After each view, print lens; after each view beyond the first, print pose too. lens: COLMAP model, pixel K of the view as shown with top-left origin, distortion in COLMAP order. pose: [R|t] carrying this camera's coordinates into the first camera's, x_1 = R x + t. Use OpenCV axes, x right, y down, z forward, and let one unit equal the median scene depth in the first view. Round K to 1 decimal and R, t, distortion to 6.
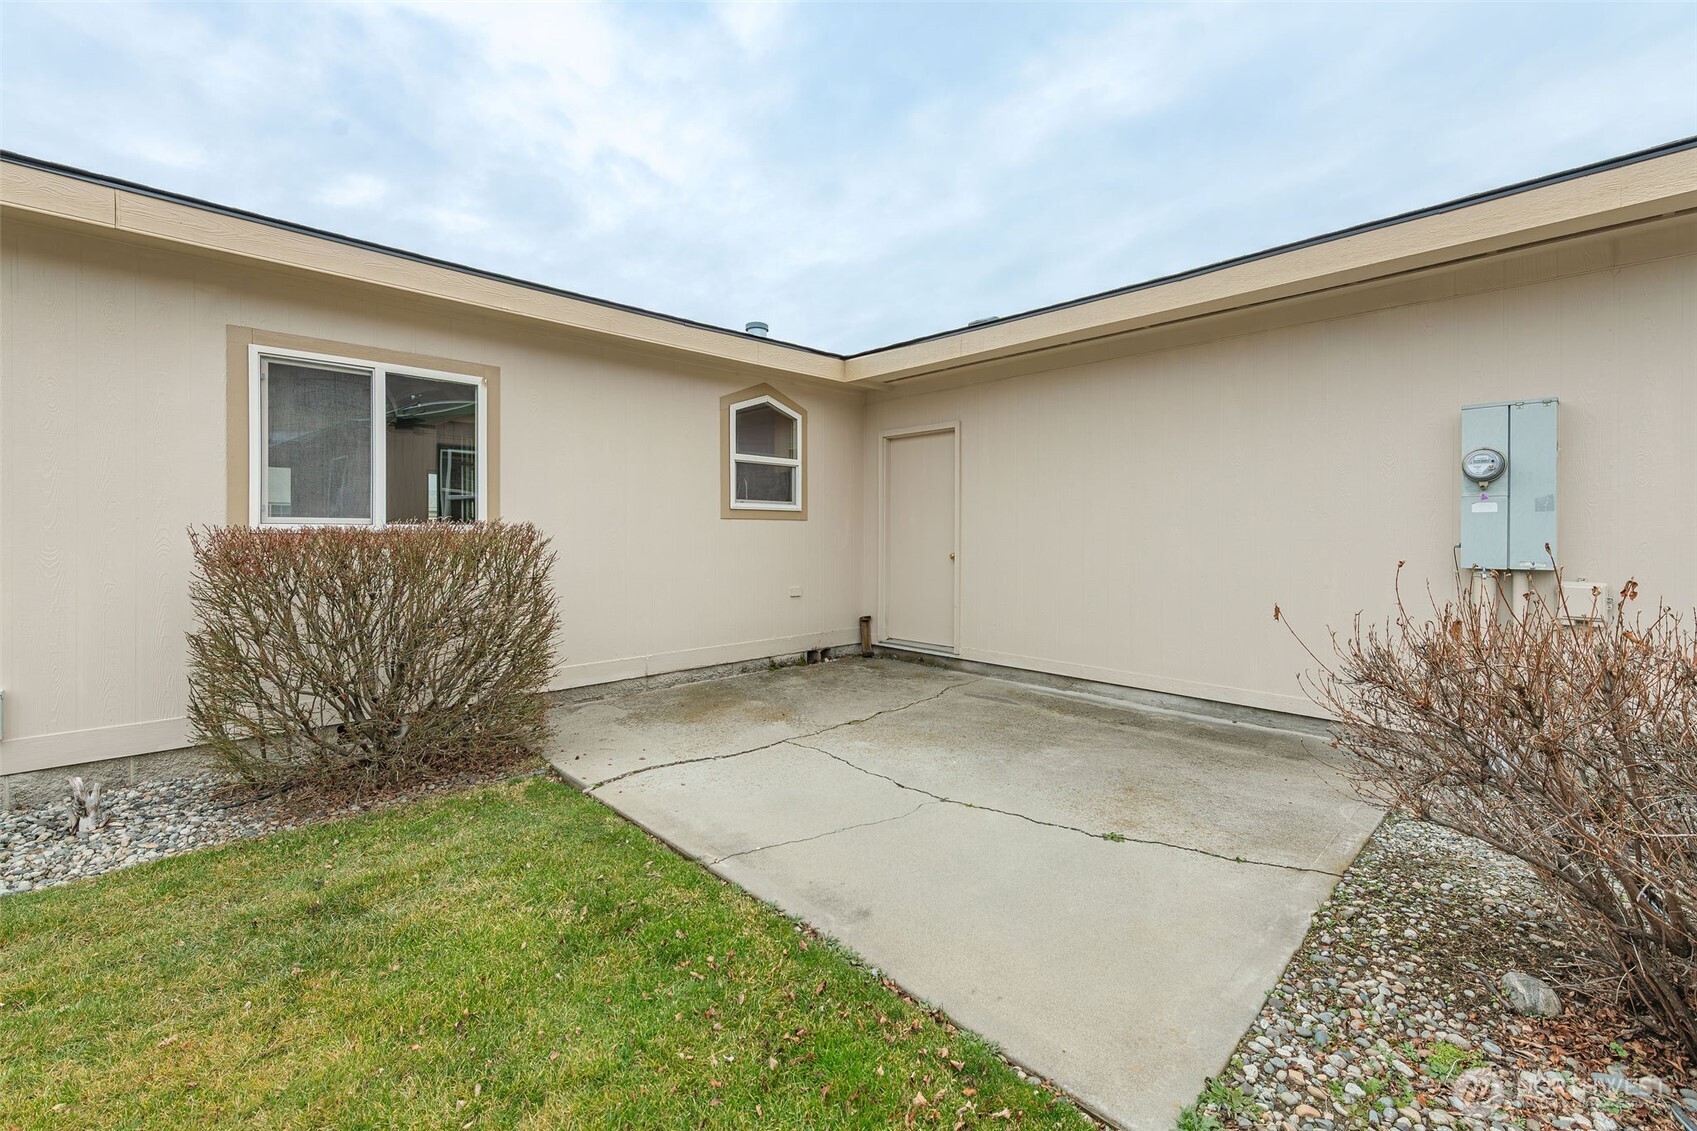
lens RADIAL K [[734.9, 0, 846.7], [0, 734.9, 541.5], [0, 0, 1]] dist [0.010396, -0.000009]
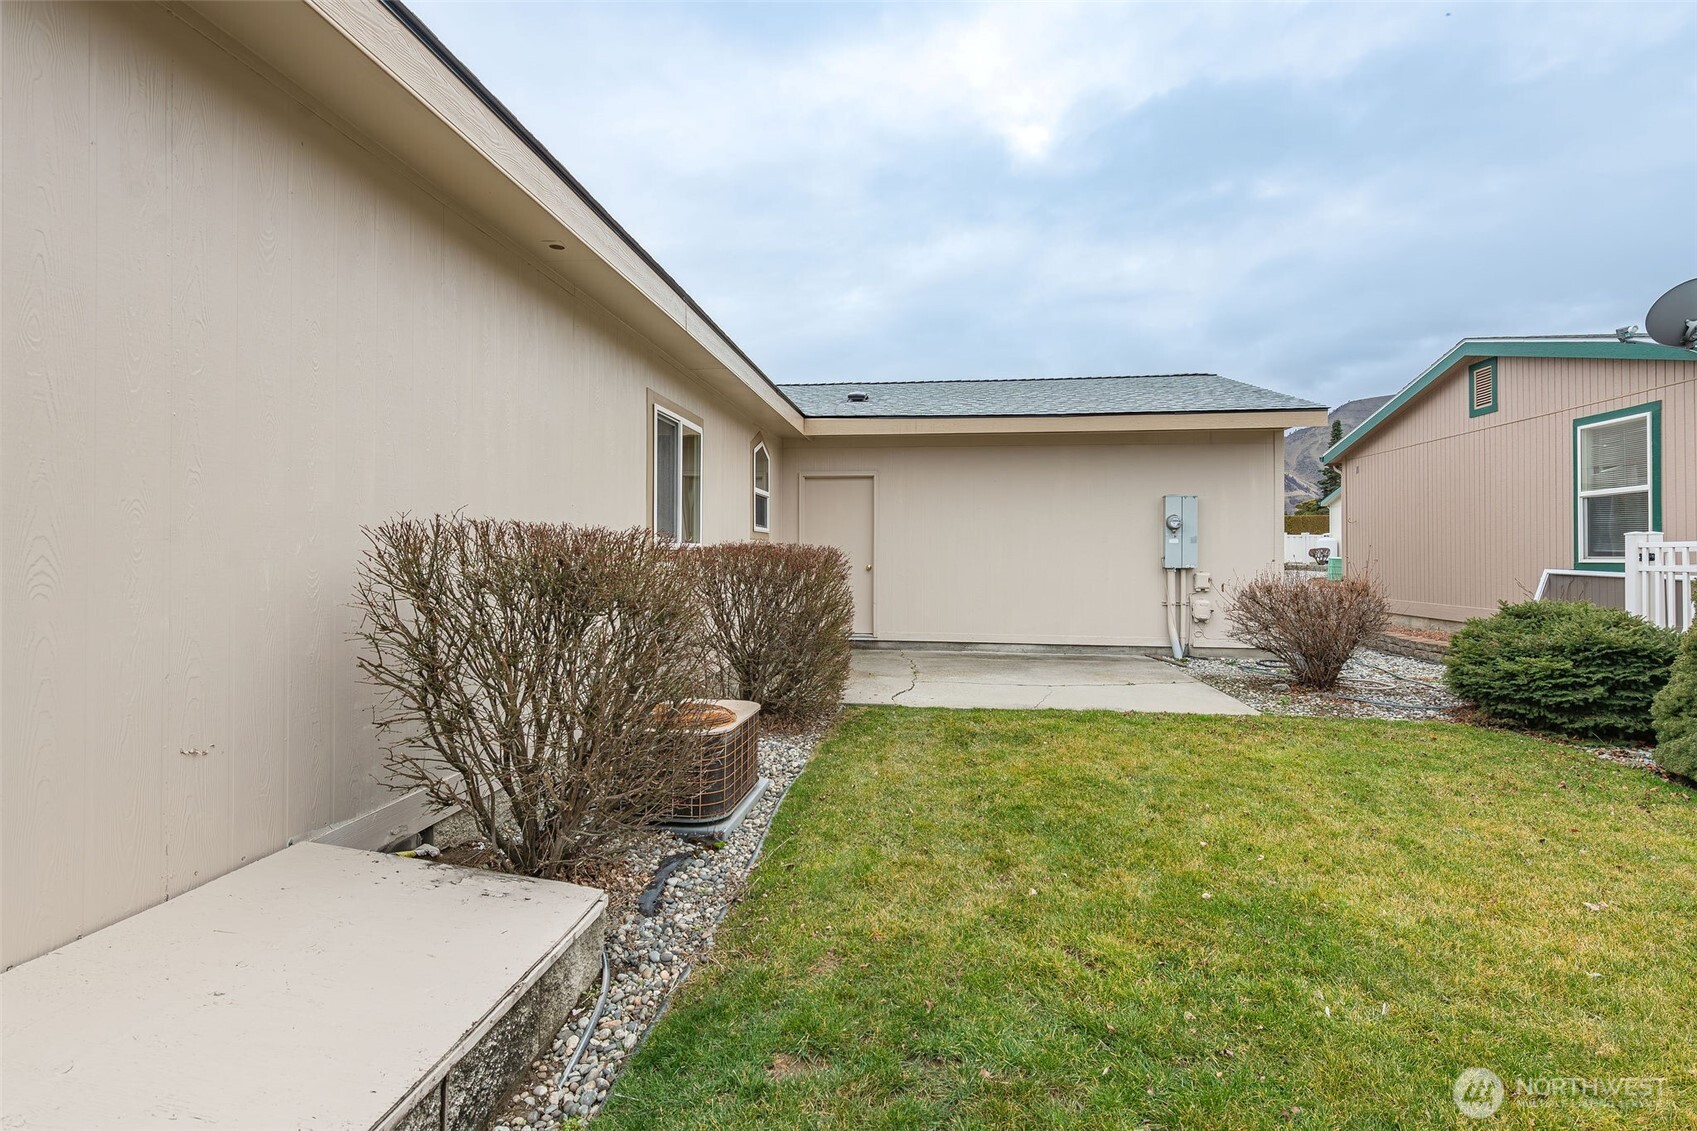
lens RADIAL K [[857.8, 0, 844.9], [0, 857.8, 559.6], [0, 0, 1]] dist [-0.024201, -0.000116]
pose [[0.773231, -0.003655, 0.634114, -0.963845], [0.004889, 0.999988, -0.000198, 0.005131], [-0.634106, 0.003253, 0.773239, -0.237339]]
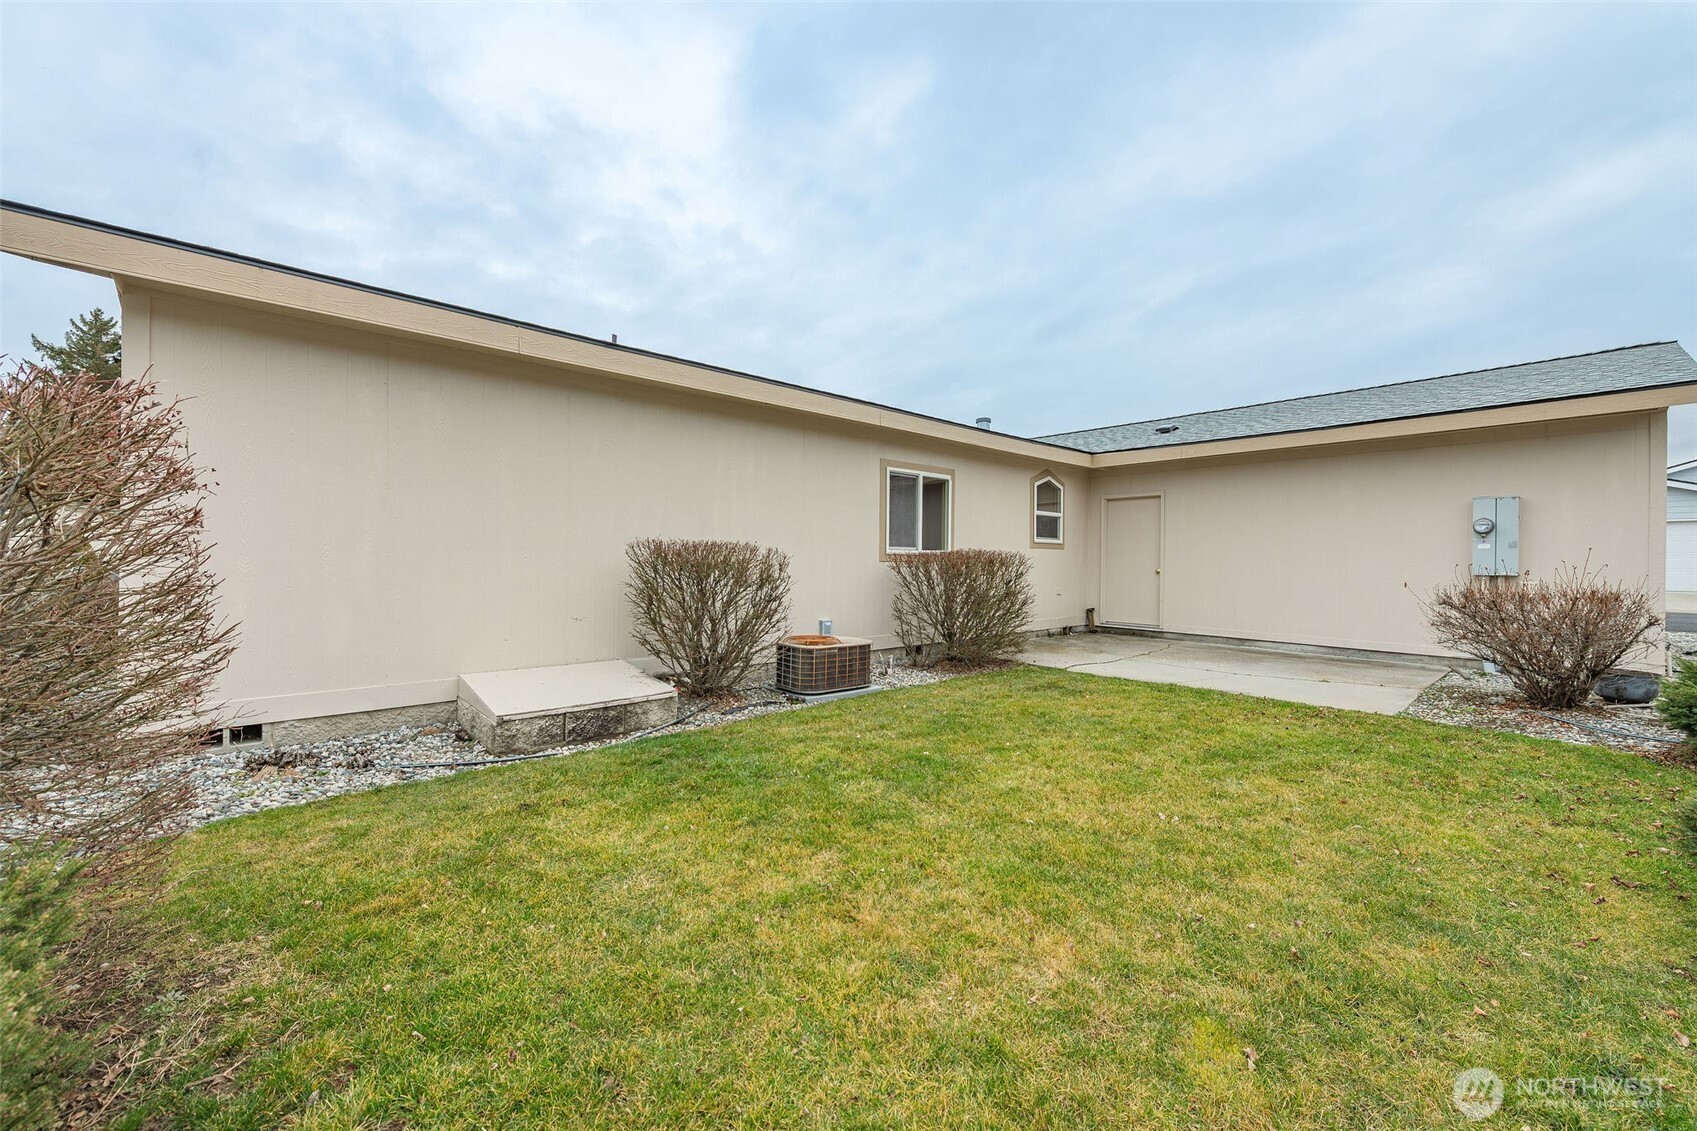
lens RADIAL K [[704.4, 0, 837.0], [0, 704.4, 561.3], [0, 0, 1]] dist [0.021770, -0.000346]
pose [[0.999584, 0.007231, -0.027932, -0.572815], [-0.007458, 0.999940, -0.008017, 0.016966], [0.027873, 0.008222, 0.999578, -0.677034]]
